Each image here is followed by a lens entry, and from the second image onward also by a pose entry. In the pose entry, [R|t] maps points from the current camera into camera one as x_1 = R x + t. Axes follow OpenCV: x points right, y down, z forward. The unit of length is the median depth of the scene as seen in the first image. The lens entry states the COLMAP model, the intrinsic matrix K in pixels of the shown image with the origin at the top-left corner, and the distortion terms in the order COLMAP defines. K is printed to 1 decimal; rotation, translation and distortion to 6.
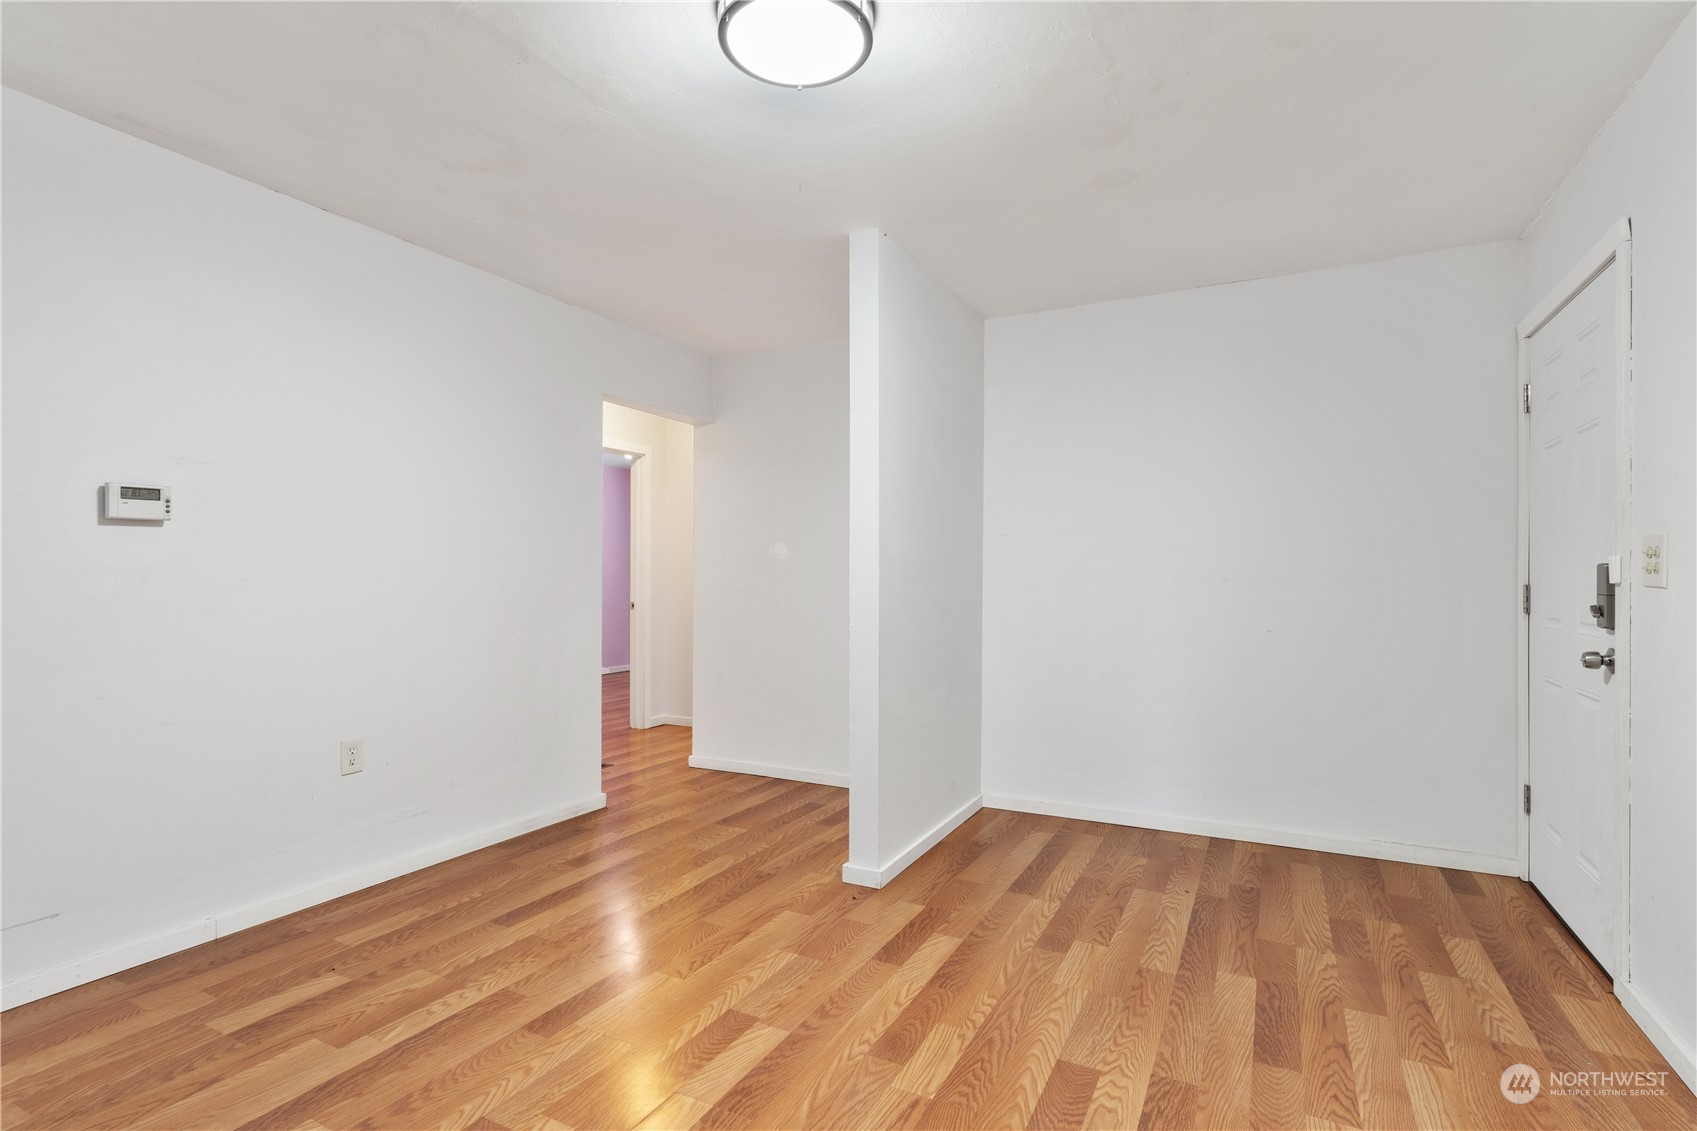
lens RADIAL K [[795.9, 0, 851.0], [0, 795.9, 570.4], [0, 0, 1]] dist [-0.002561, -0.000257]
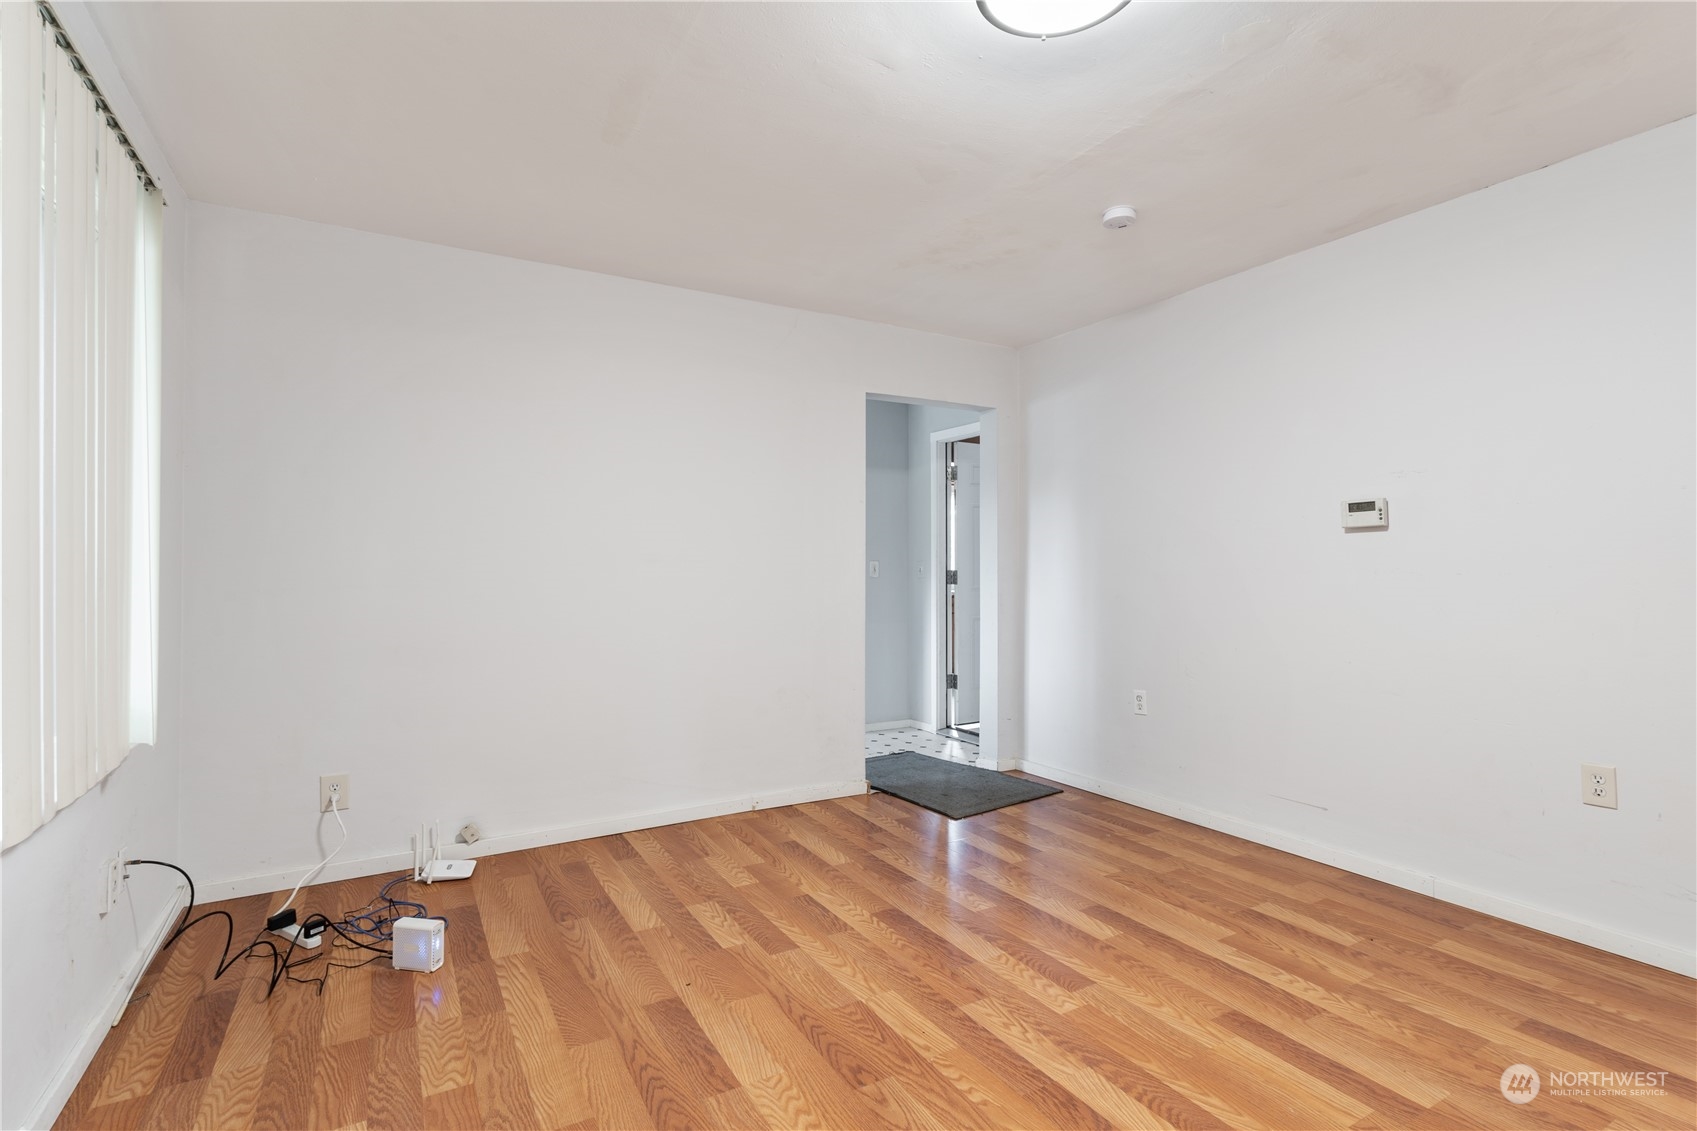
lens RADIAL K [[795.9, 0, 856.4], [0, 795.9, 569.5], [0, 0, 1]] dist [-0.002561, -0.000257]
pose [[-0.523814, -0.005552, -0.851814, 0.641171], [0.007894, 0.999904, -0.011371, 0.012681], [0.851796, -0.012680, -0.523720, 1.006498]]
